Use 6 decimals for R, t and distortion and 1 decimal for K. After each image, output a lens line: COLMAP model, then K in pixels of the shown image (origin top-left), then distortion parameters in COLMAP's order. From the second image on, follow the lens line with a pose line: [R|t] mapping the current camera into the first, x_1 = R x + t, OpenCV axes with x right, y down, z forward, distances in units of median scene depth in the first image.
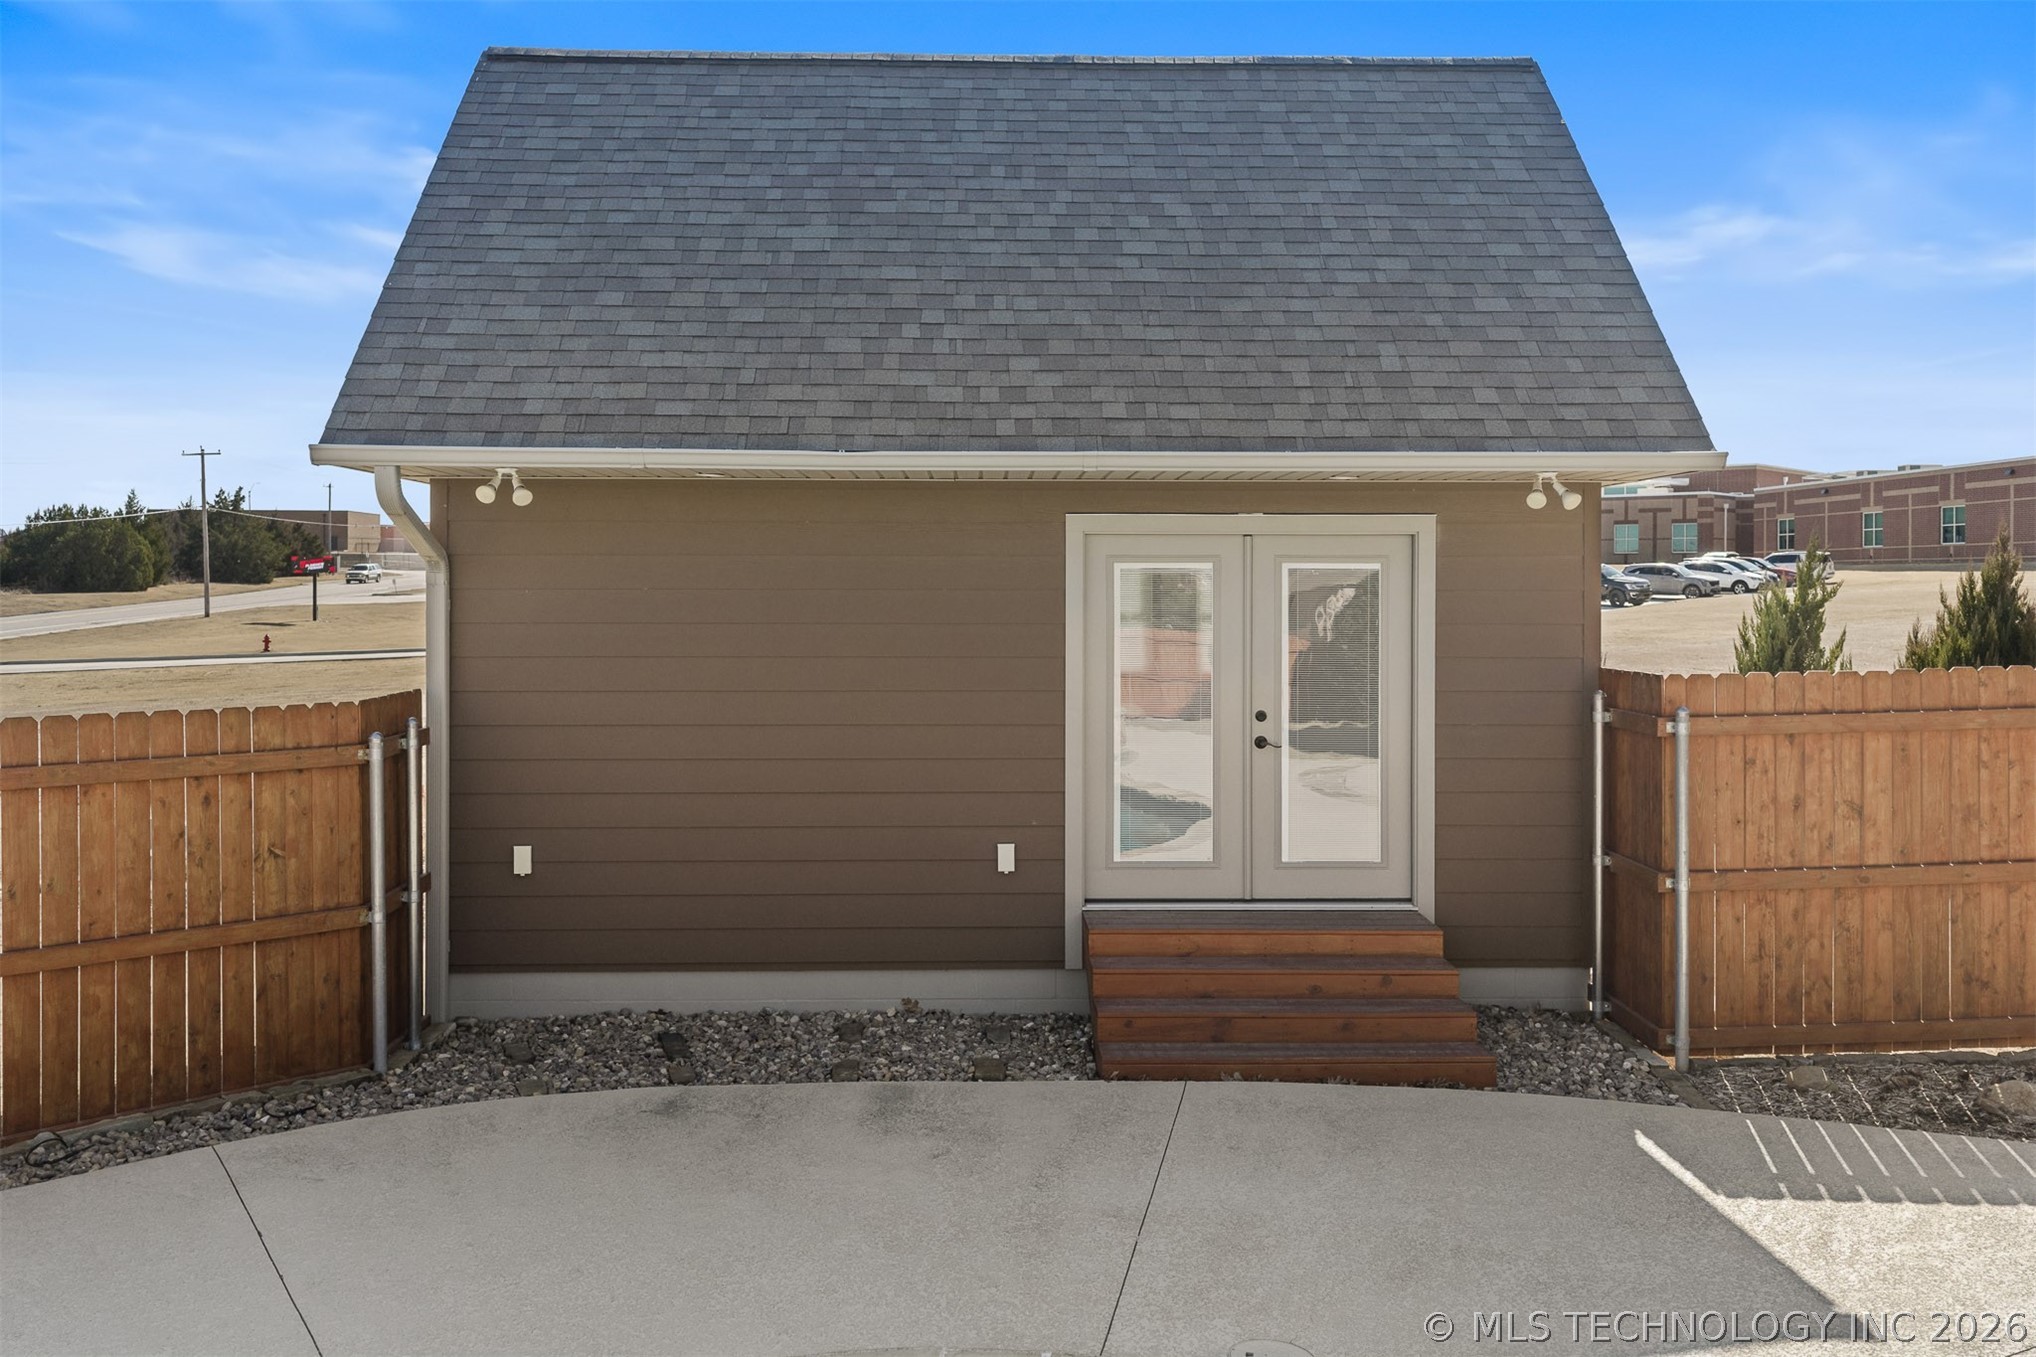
lens RADIAL K [[1713.1, 0, 1030.7], [0, 1713.1, 601.9], [0, 0, 1]] dist [0.047932, -0.102372]
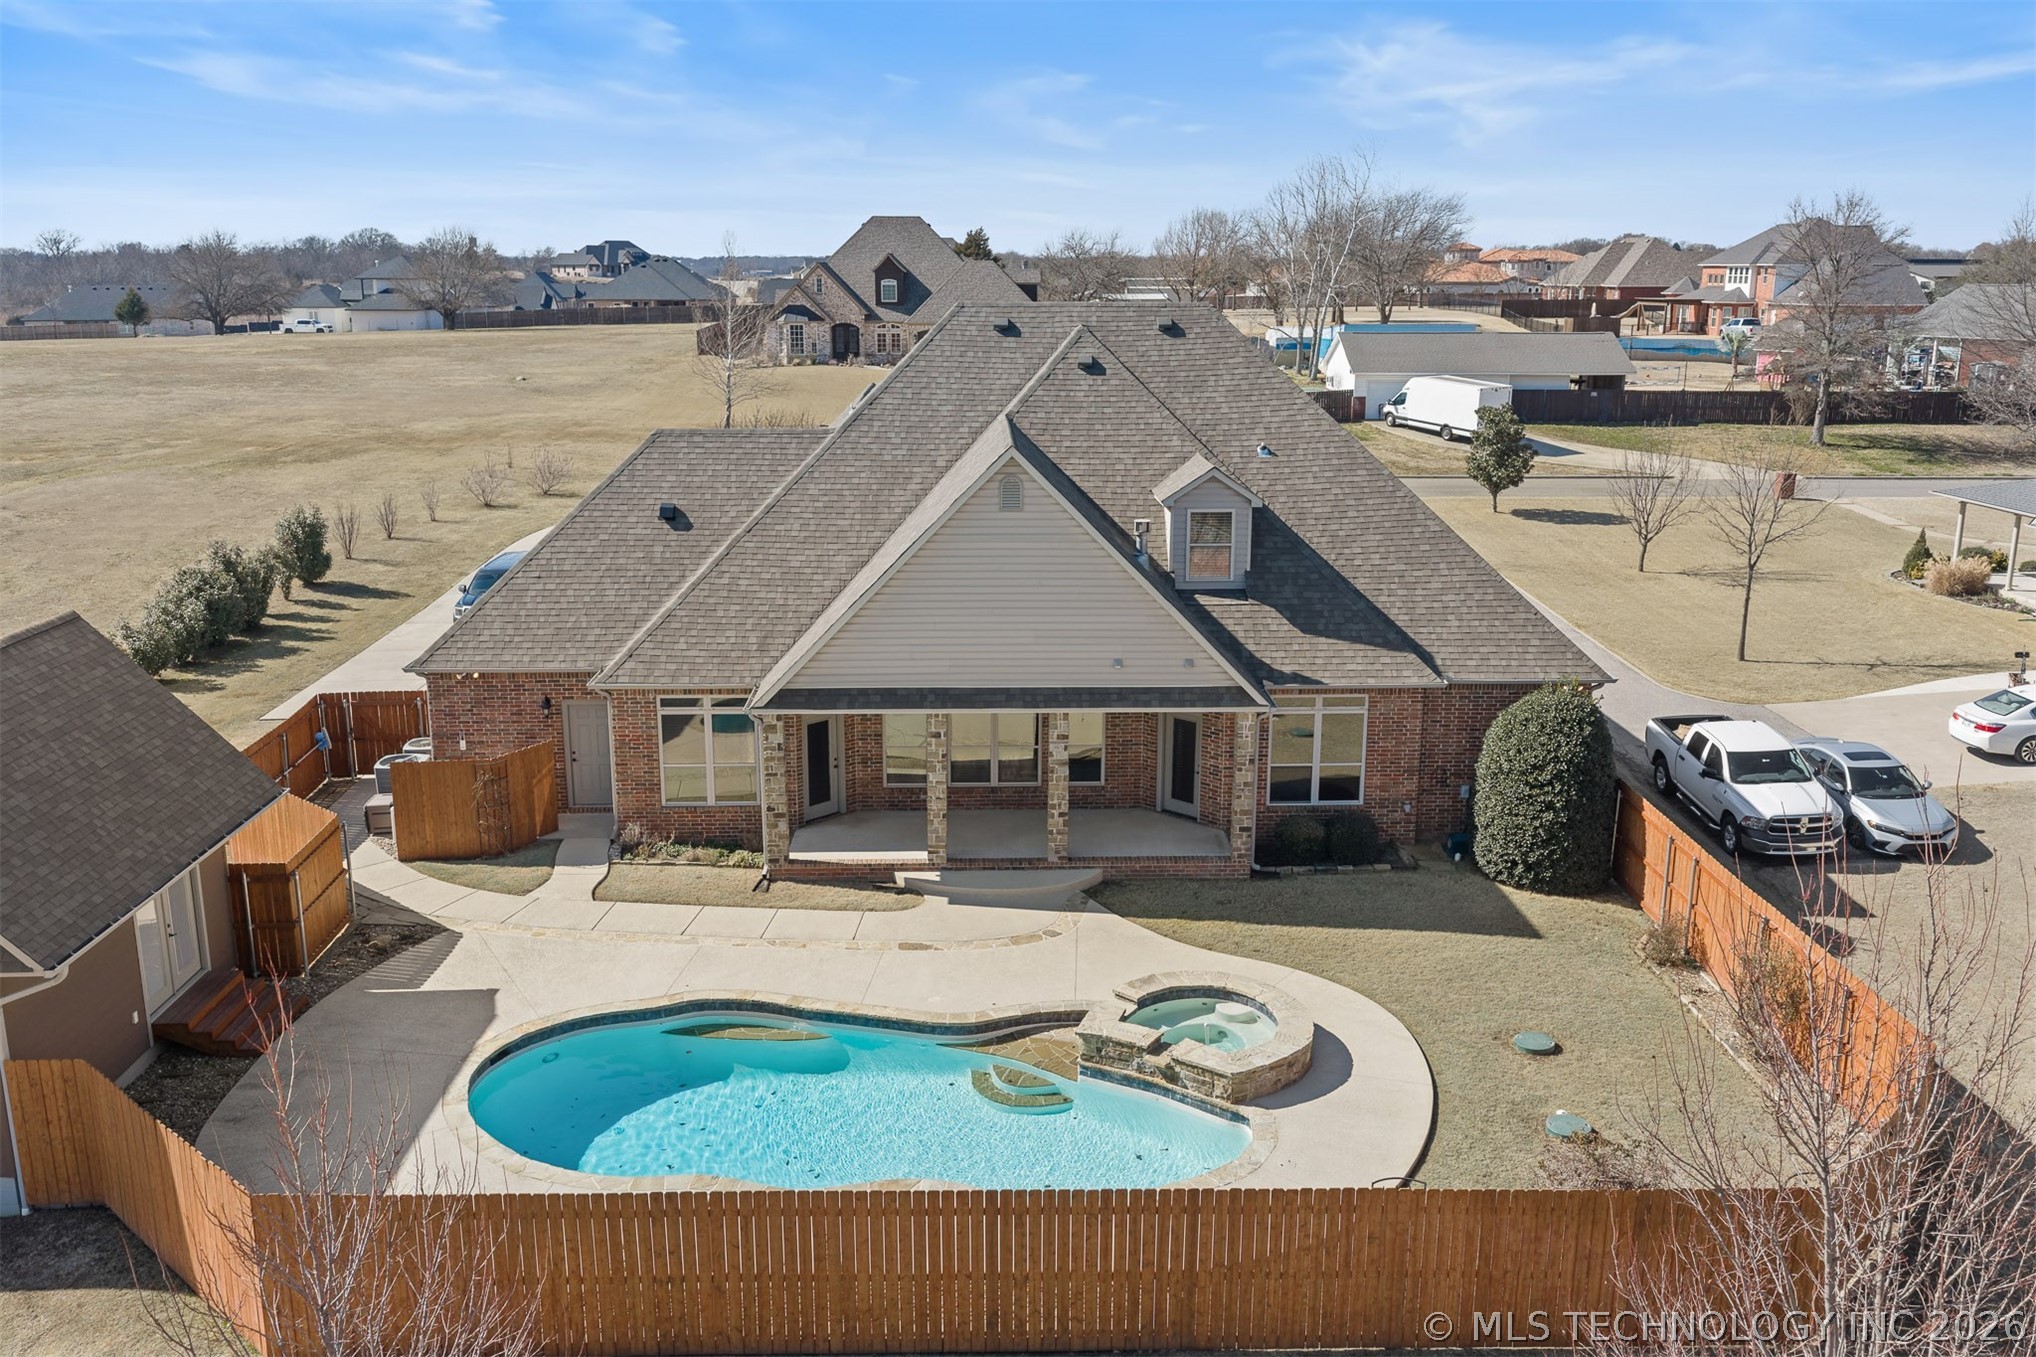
lens RADIAL K [[1653.1, 0, 1018.0], [0, 1653.1, 678.5], [0, 0, 1]] dist [0.041523, -0.166471]
pose [[-0.005014, -0.238703, 0.971080, -2.254988], [0.010483, 0.971026, 0.238744, -0.899598], [-0.999932, 0.011377, -0.002366, -0.293794]]
